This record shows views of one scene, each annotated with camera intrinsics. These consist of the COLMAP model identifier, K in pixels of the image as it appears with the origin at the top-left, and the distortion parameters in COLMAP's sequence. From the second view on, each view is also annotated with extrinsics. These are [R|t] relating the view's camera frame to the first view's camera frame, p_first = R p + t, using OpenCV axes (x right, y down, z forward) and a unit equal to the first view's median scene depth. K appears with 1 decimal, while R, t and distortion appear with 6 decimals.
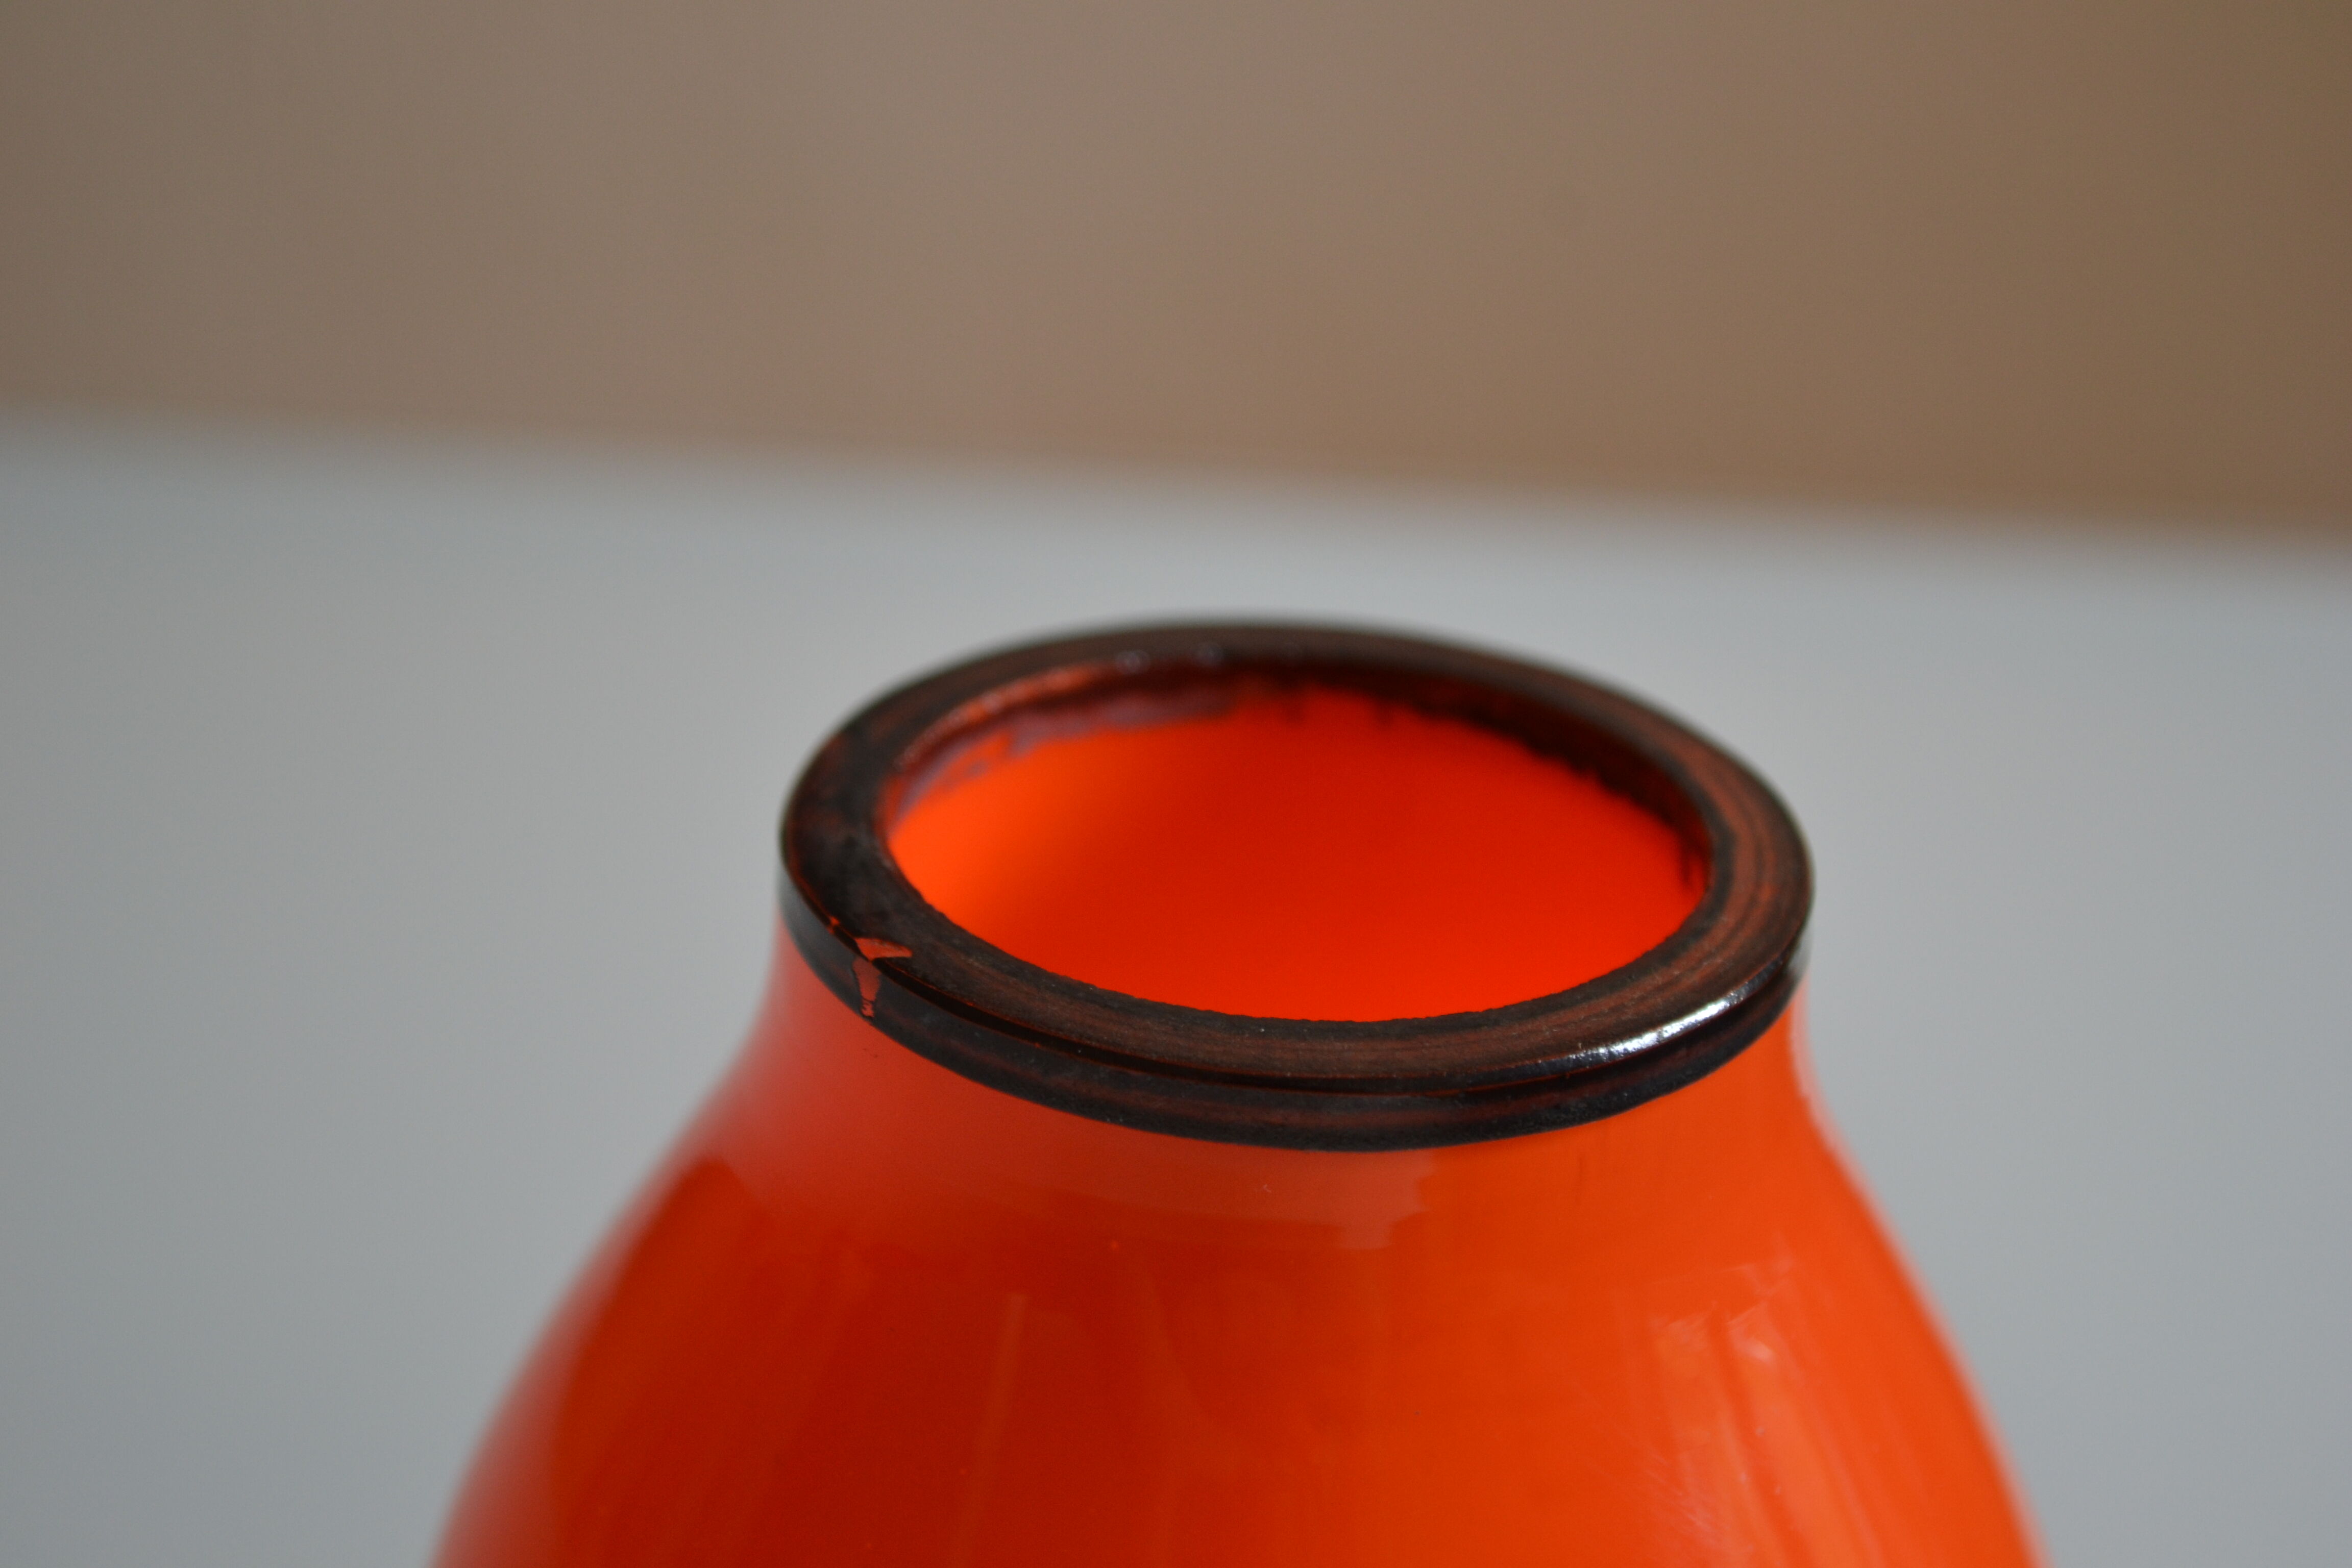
lens RADIAL K [[5235.0, 0, 1176.0], [0, 5235.0, 784.0], [0, 0, 1]] dist [0.018452, 0.112050]
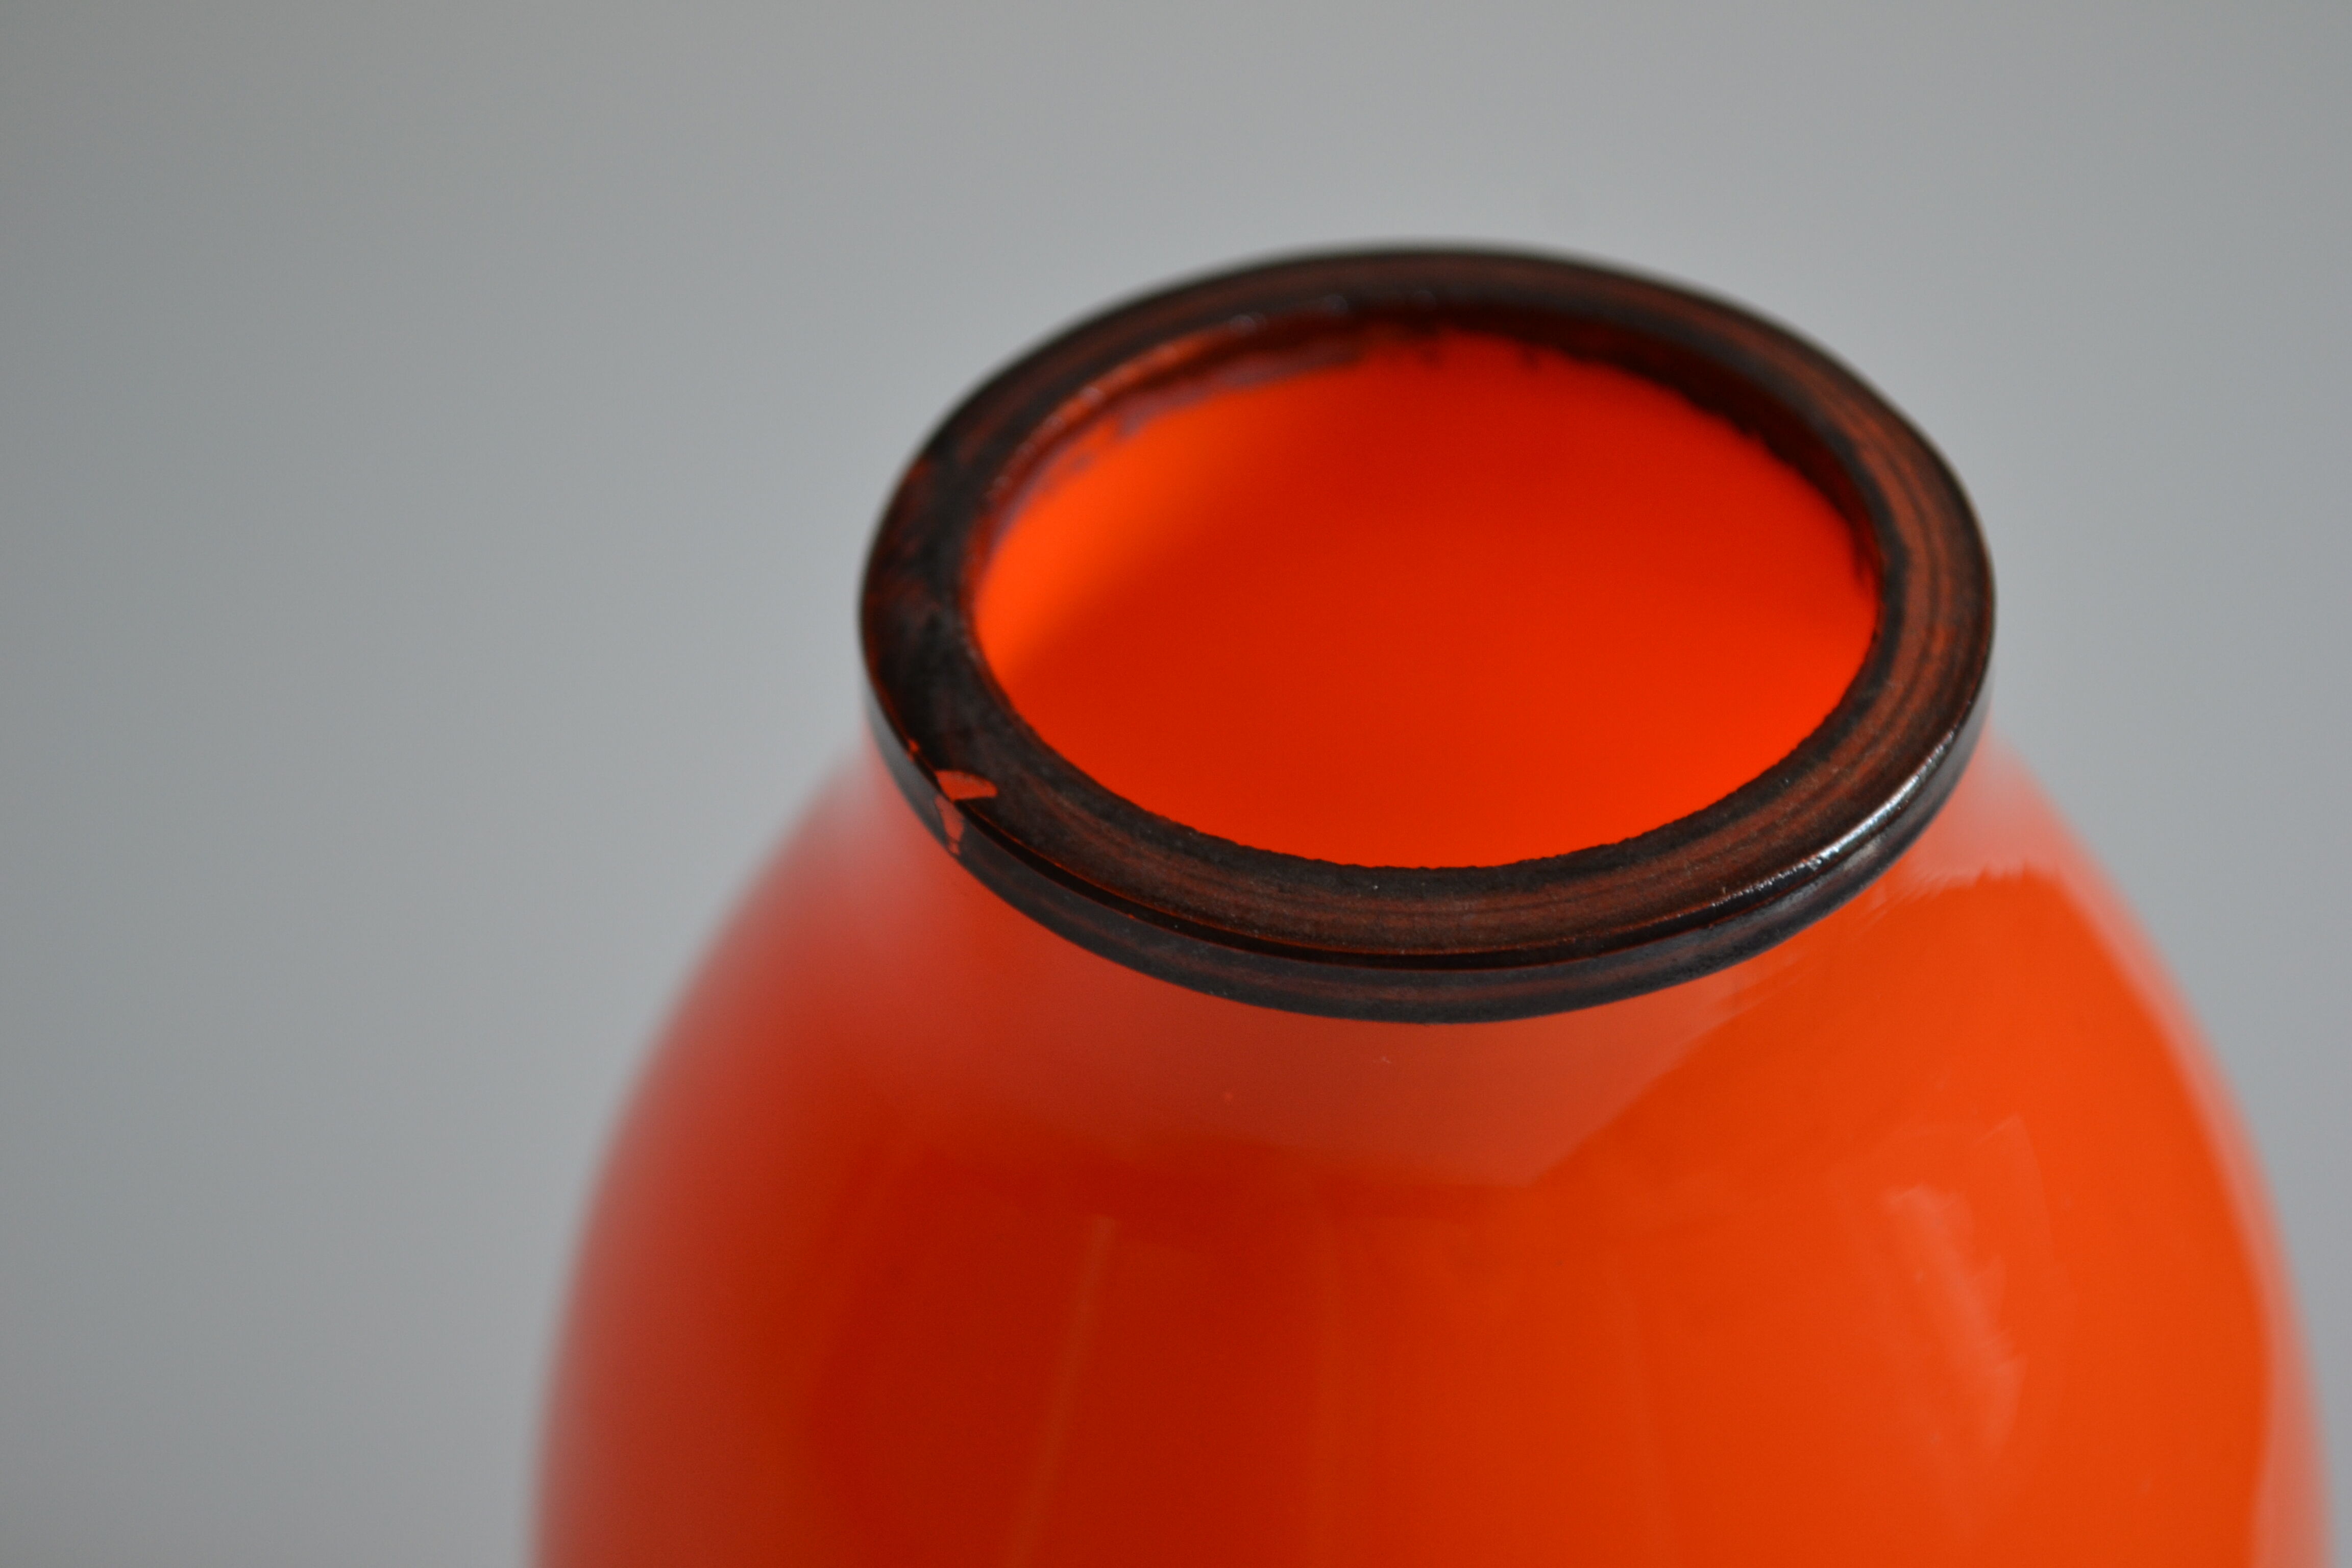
lens RADIAL K [[5235.0, 0, 1176.0], [0, 5235.0, 784.0], [0, 0, 1]] dist [0.018452, 0.112050]
pose [[0.996819, -0.031896, -0.073040, 0.048614], [0.050136, 0.963345, 0.263539, -0.211516], [0.061957, -0.266362, 0.961880, 0.117672]]
